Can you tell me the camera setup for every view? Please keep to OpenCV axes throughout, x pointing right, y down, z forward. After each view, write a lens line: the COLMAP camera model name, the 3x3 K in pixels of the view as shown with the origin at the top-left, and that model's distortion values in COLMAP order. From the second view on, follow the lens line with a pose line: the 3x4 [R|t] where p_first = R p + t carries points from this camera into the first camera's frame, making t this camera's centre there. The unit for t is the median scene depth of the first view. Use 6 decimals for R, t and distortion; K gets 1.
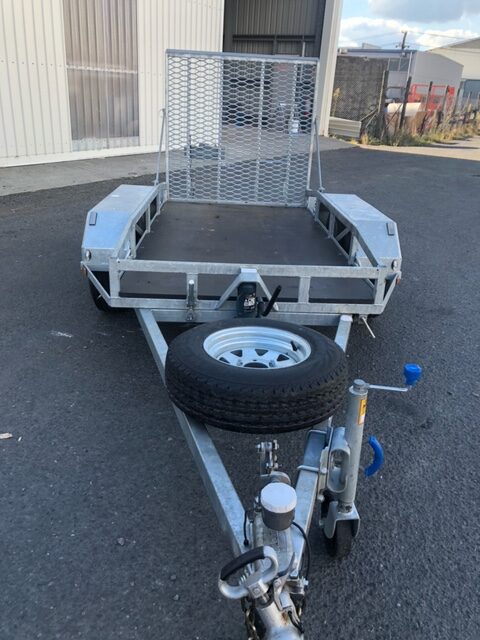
lens RADIAL K [[510.1, 0, 240.5], [0, 510.1, 317.2], [0, 0, 1]] dist [-0.002680, -0.007311]
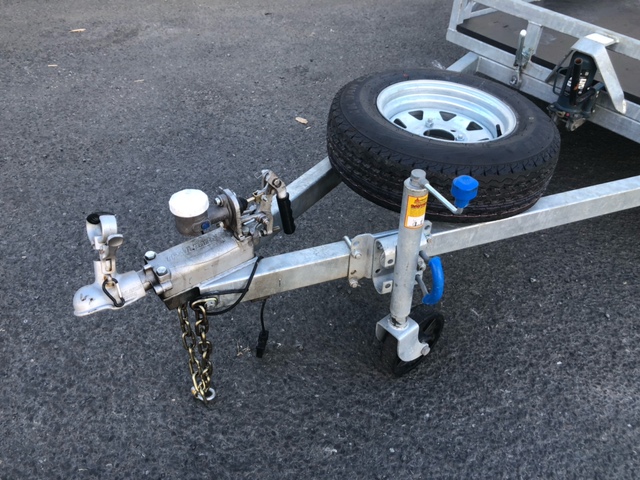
lens RADIAL K [[510.1, 0, 320.9], [0, 510.1, 239.7], [0, 0, 1]] dist [-0.002680, -0.007311]
pose [[0.598326, 0.519972, -0.609619, 0.513976], [-0.315607, 0.852265, 0.417176, -0.037944], [0.736477, -0.057207, 0.674039, 0.331559]]
